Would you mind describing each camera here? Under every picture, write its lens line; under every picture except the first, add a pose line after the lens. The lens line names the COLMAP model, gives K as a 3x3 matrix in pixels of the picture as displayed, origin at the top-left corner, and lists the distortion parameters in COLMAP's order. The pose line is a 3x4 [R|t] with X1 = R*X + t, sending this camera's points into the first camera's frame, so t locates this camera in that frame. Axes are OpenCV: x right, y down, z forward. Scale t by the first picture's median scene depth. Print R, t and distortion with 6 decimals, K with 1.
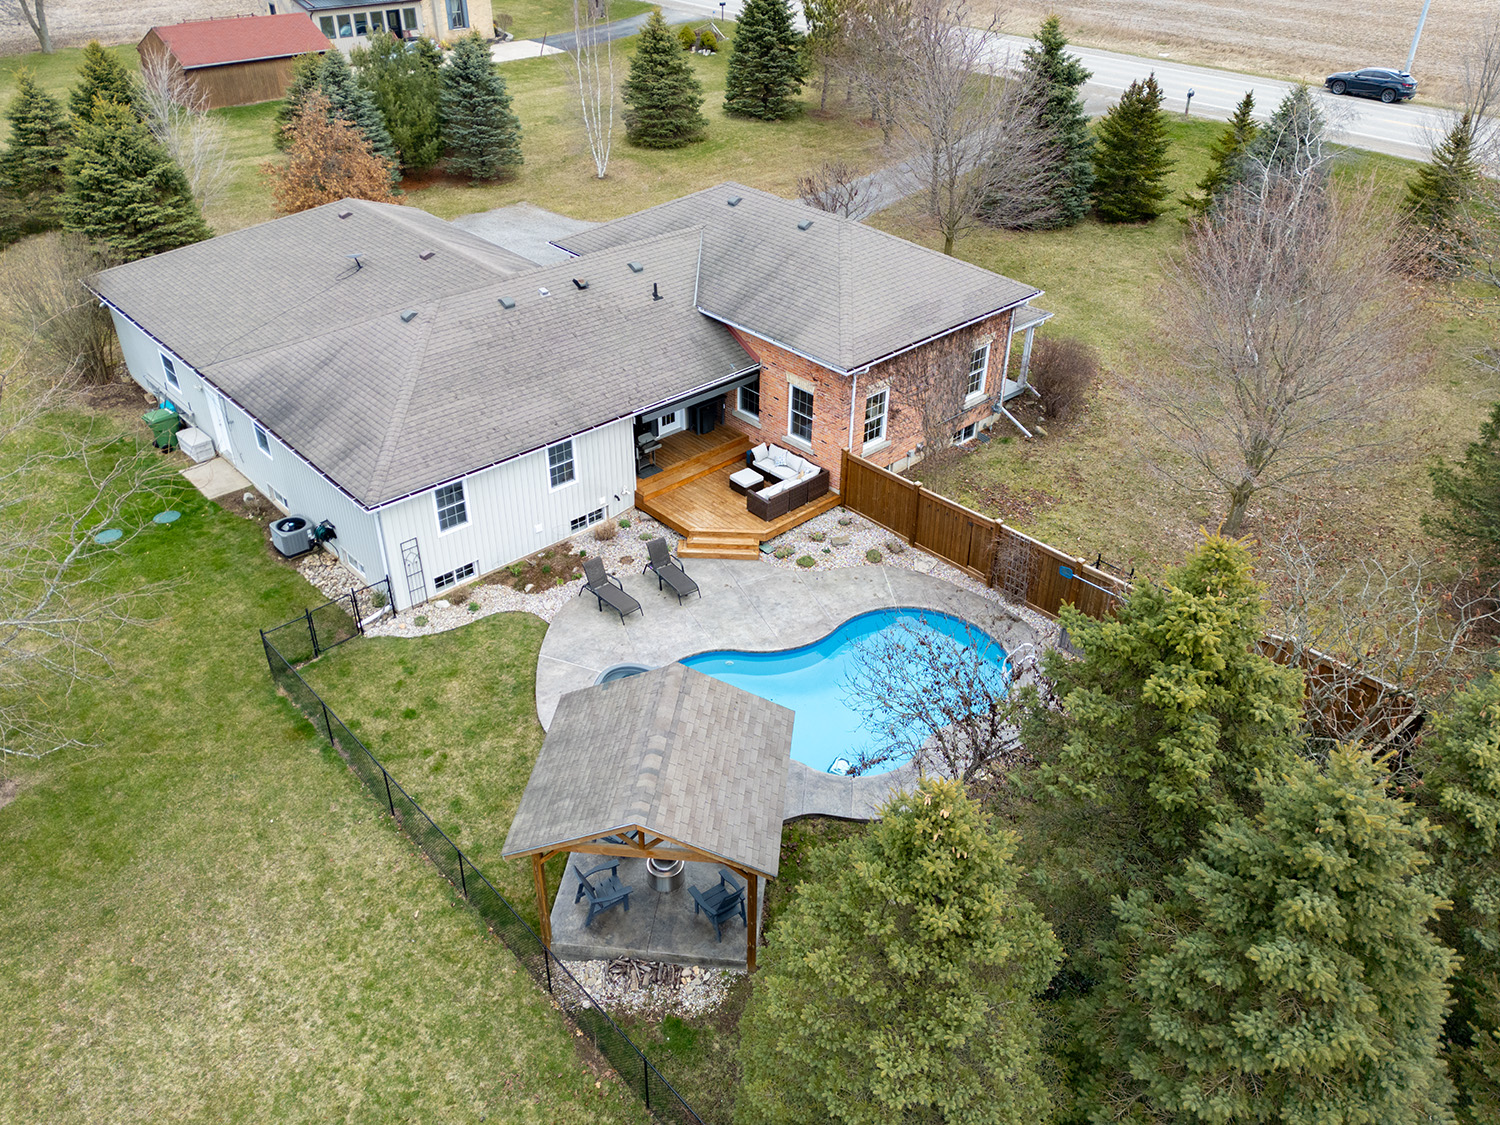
lens RADIAL K [[1135.0, 0, 750.0], [0, 1135.0, 562.5], [0, 0, 1]] dist [0.029231, -0.002552]
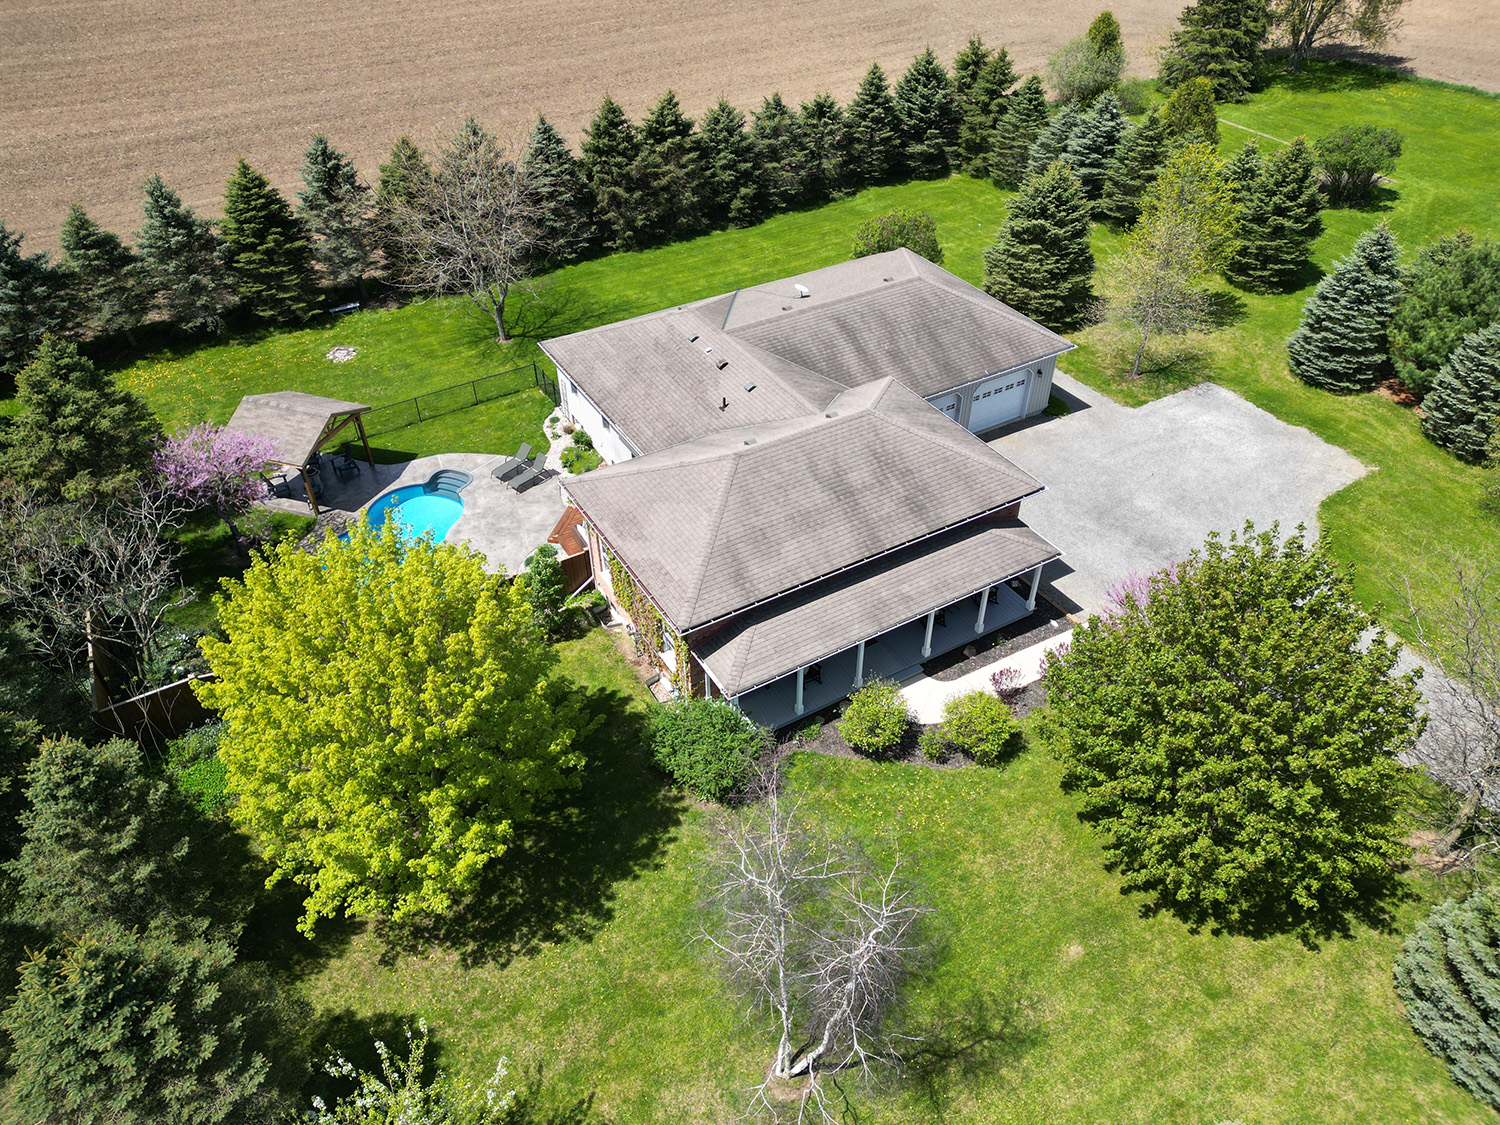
lens RADIAL K [[1057.4, 0, 750.0], [0, 1057.4, 562.5], [0, 0, 1]] dist [0.034091, -0.001579]
pose [[-0.211377, 0.602955, -0.769263, 0.932622], [-0.550066, 0.577191, 0.603554, -0.874042], [0.807928, 0.550723, 0.209660, 0.899147]]
